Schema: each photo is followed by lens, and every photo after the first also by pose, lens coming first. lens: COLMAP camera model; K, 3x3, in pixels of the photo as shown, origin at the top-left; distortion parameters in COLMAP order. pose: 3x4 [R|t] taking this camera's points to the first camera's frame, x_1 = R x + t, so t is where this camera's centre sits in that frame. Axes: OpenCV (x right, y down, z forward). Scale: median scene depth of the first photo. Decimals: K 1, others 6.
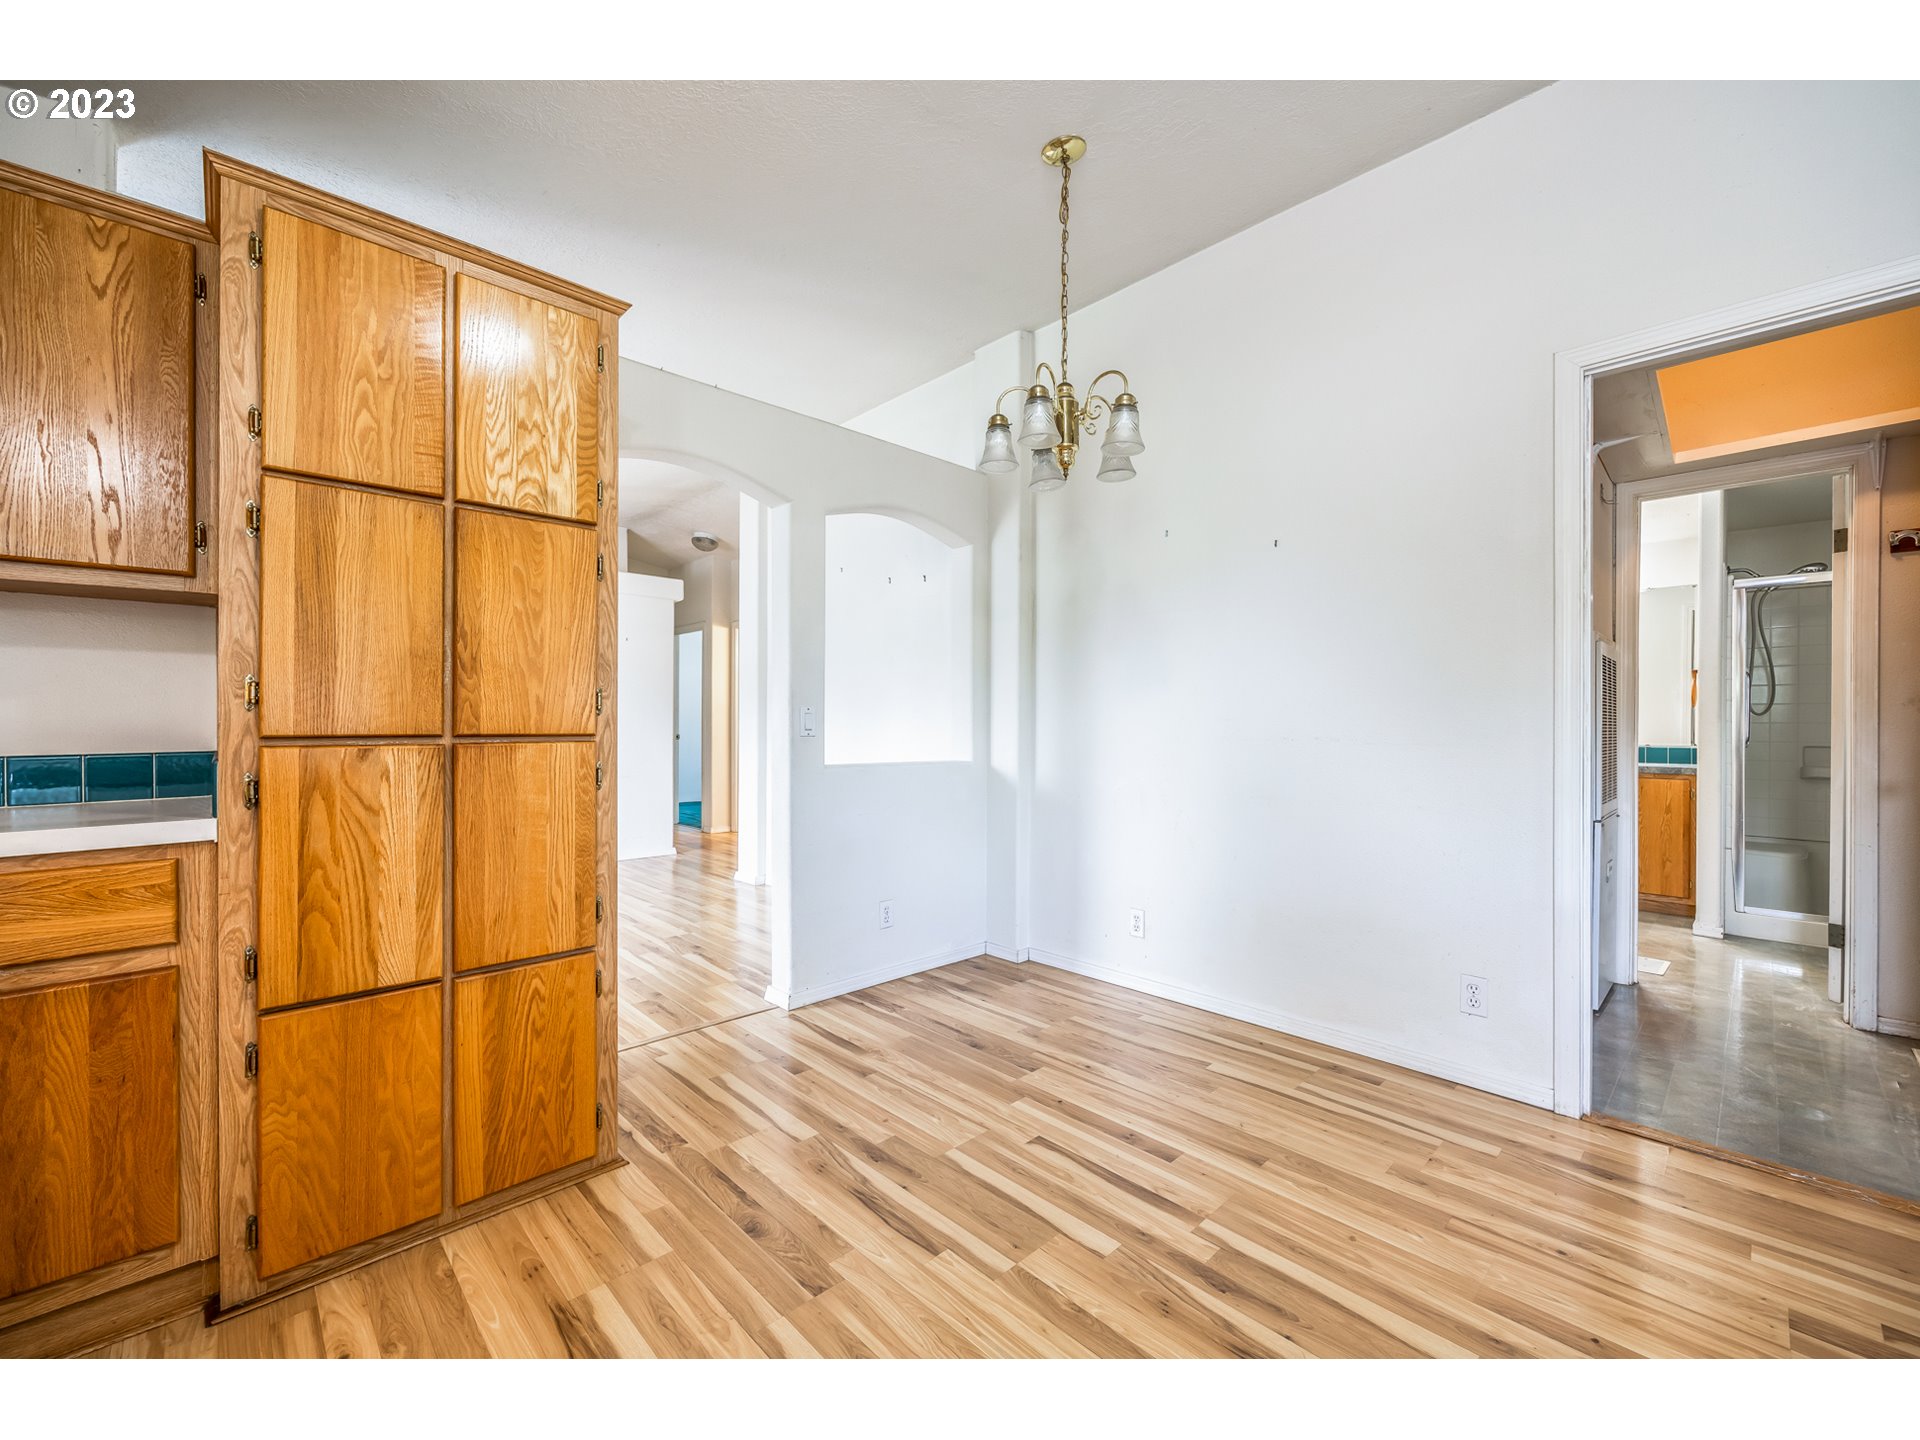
lens RADIAL K [[770.8, 0, 963.7], [0, 770.8, 722.9], [0, 0, 1]] dist [-0.003643, 0.000151]
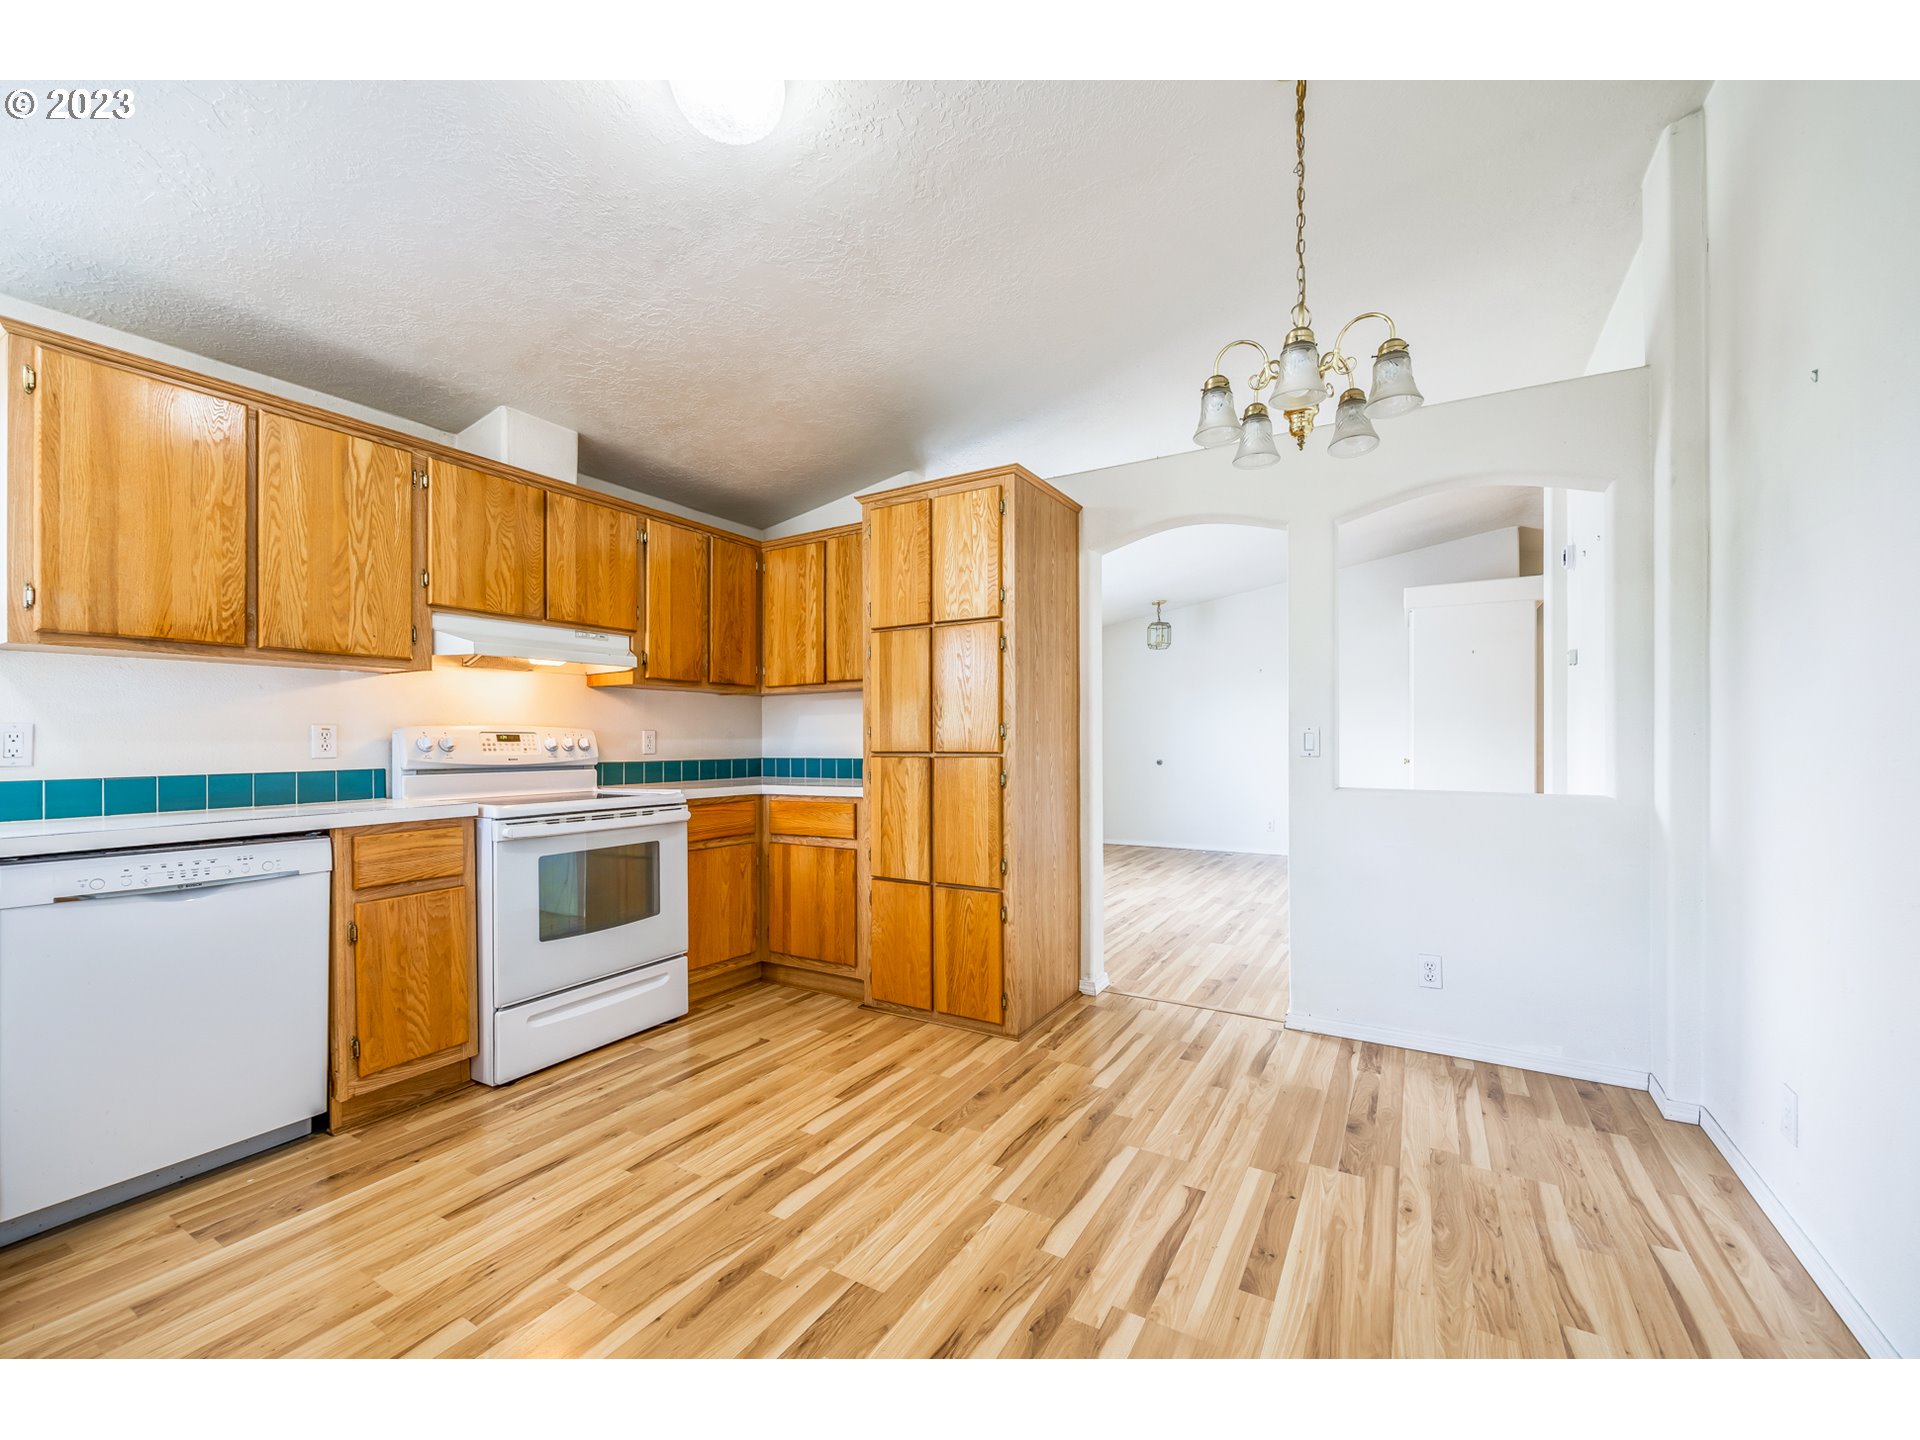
lens RADIAL K [[770.8, 0, 972.1], [0, 770.8, 737.3], [0, 0, 1]] dist [-0.003643, 0.000151]
pose [[0.271755, -0.006856, -0.962342, 1.047988], [0.006445, 0.999965, -0.005304, -0.007704], [0.962345, -0.004760, 0.271790, 0.550720]]
